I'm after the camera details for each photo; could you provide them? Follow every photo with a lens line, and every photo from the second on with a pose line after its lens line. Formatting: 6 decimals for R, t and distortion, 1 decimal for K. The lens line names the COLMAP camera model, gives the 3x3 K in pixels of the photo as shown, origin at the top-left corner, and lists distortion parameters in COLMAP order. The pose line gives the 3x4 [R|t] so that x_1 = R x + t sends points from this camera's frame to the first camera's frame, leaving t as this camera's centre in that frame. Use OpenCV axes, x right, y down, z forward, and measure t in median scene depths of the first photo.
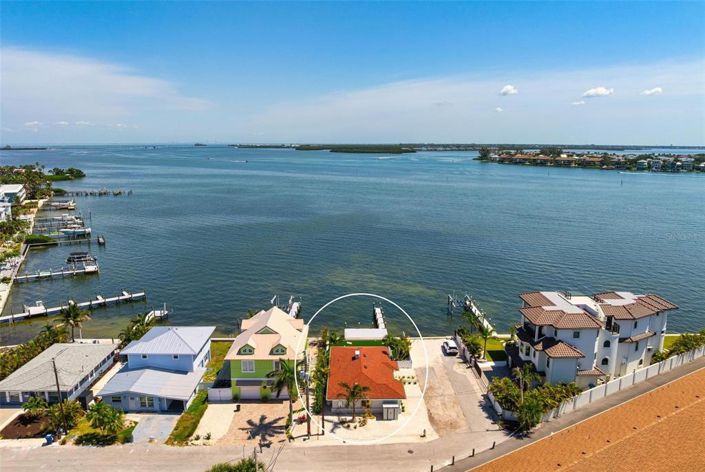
lens RADIAL K [[500.4, 0, 352.9], [0, 500.4, 232.9], [0, 0, 1]] dist [-0.038063, -0.000055]
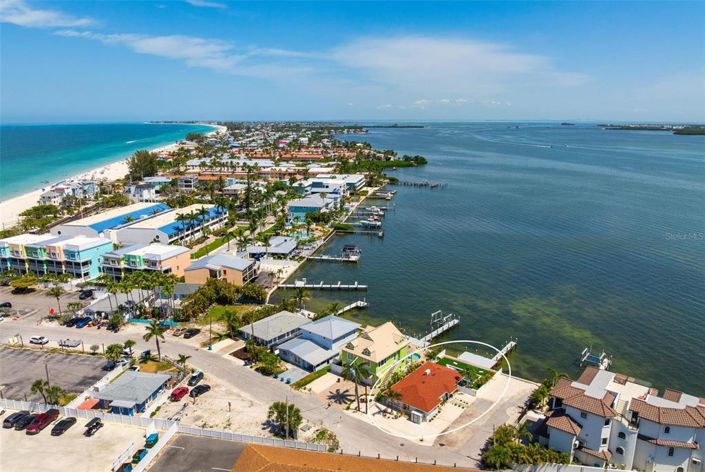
lens RADIAL K [[500.4, 0, 357.6], [0, 500.4, 235.3], [0, 0, 1]] dist [-0.038063, -0.000055]
pose [[0.770109, 0.145326, -0.621138, 0.311563], [-0.114505, 0.989381, 0.089515, -0.107714], [0.627551, 0.002187, 0.778572, -0.085441]]
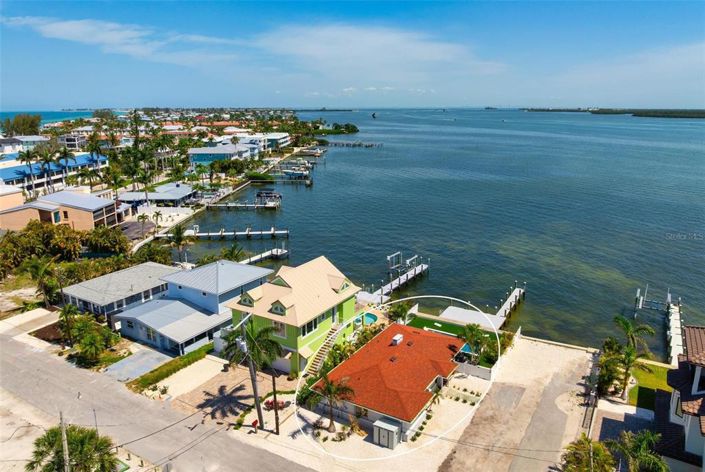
lens RADIAL K [[500.4, 0, 352.2], [0, 500.4, 225.4], [0, 0, 1]] dist [-0.038063, -0.000055]
pose [[0.846173, 0.116445, -0.520031, 0.143700], [-0.087998, 0.992970, 0.079160, 0.016299], [0.525593, -0.021222, 0.850472, 0.178319]]
